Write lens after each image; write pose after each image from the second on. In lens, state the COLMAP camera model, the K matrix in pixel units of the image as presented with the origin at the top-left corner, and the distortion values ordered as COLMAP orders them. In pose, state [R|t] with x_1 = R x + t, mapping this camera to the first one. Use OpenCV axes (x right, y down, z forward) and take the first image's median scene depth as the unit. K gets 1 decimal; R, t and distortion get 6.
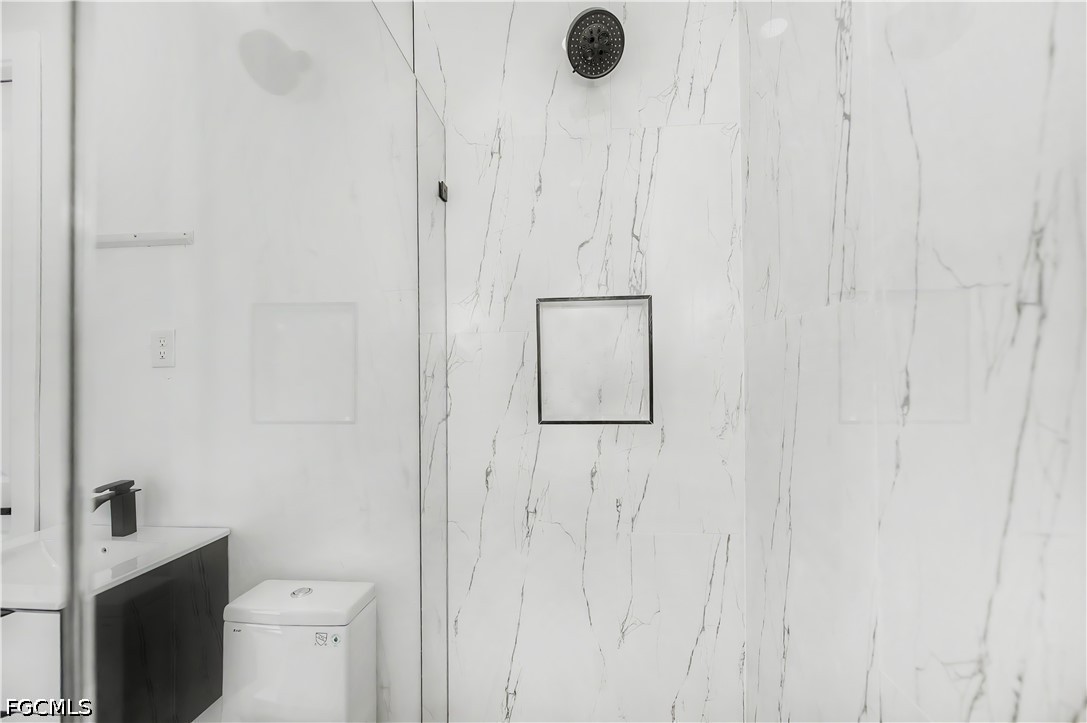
lens RADIAL K [[454.1, 0, 545.3], [0, 454.1, 369.5], [0, 0, 1]] dist [-0.001802, -0.000477]
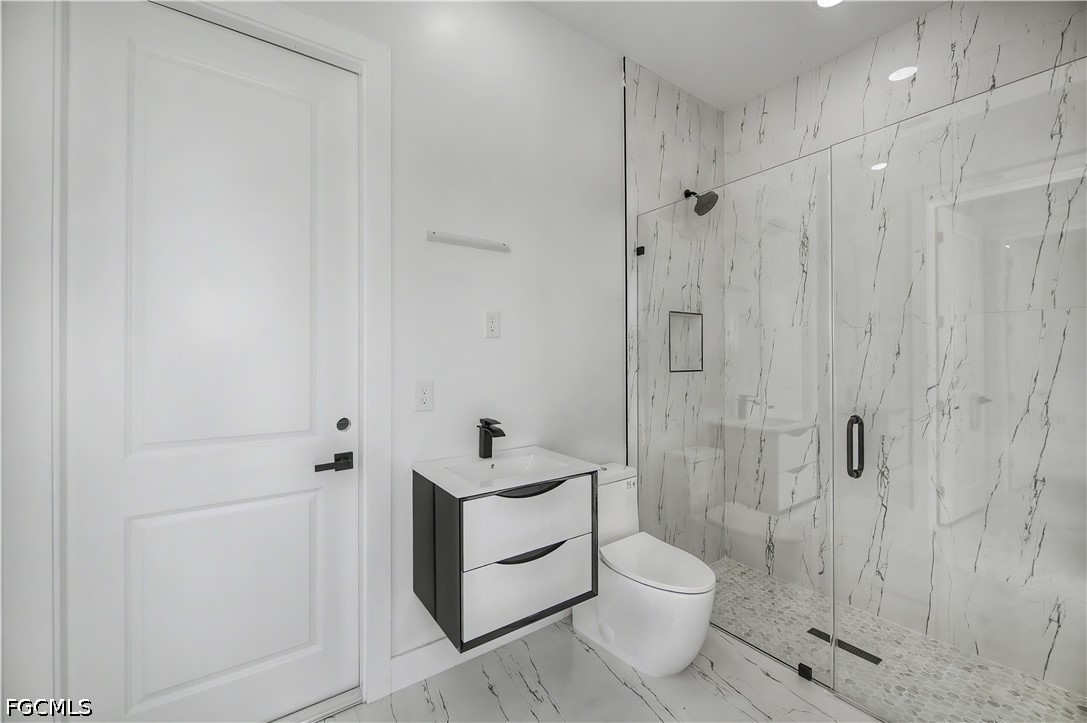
lens RADIAL K [[446.2, 0, 540.0], [0, 446.2, 358.4], [0, 0, 1]] dist [-0.002127, -0.001079]
pose [[0.761177, 0.007316, 0.648503, -1.764624], [-0.005815, 0.999973, -0.004456, 0.070074], [-0.648518, -0.000380, 0.761199, -0.150897]]
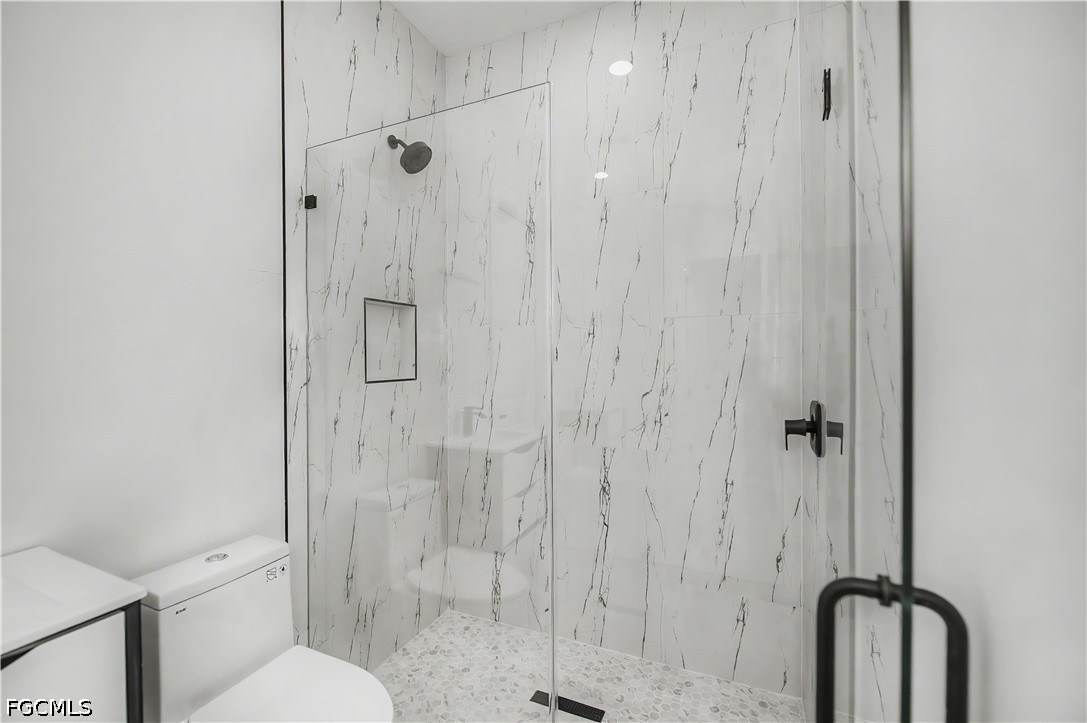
lens RADIAL K [[446.2, 0, 540.0], [0, 446.2, 358.4], [0, 0, 1]] dist [-0.002127, -0.001079]
pose [[0.341017, 0.006156, 0.940037, -1.171842], [-0.001628, 0.999981, -0.005958, 0.047106], [-0.940056, 0.000501, 0.341020, -0.017376]]
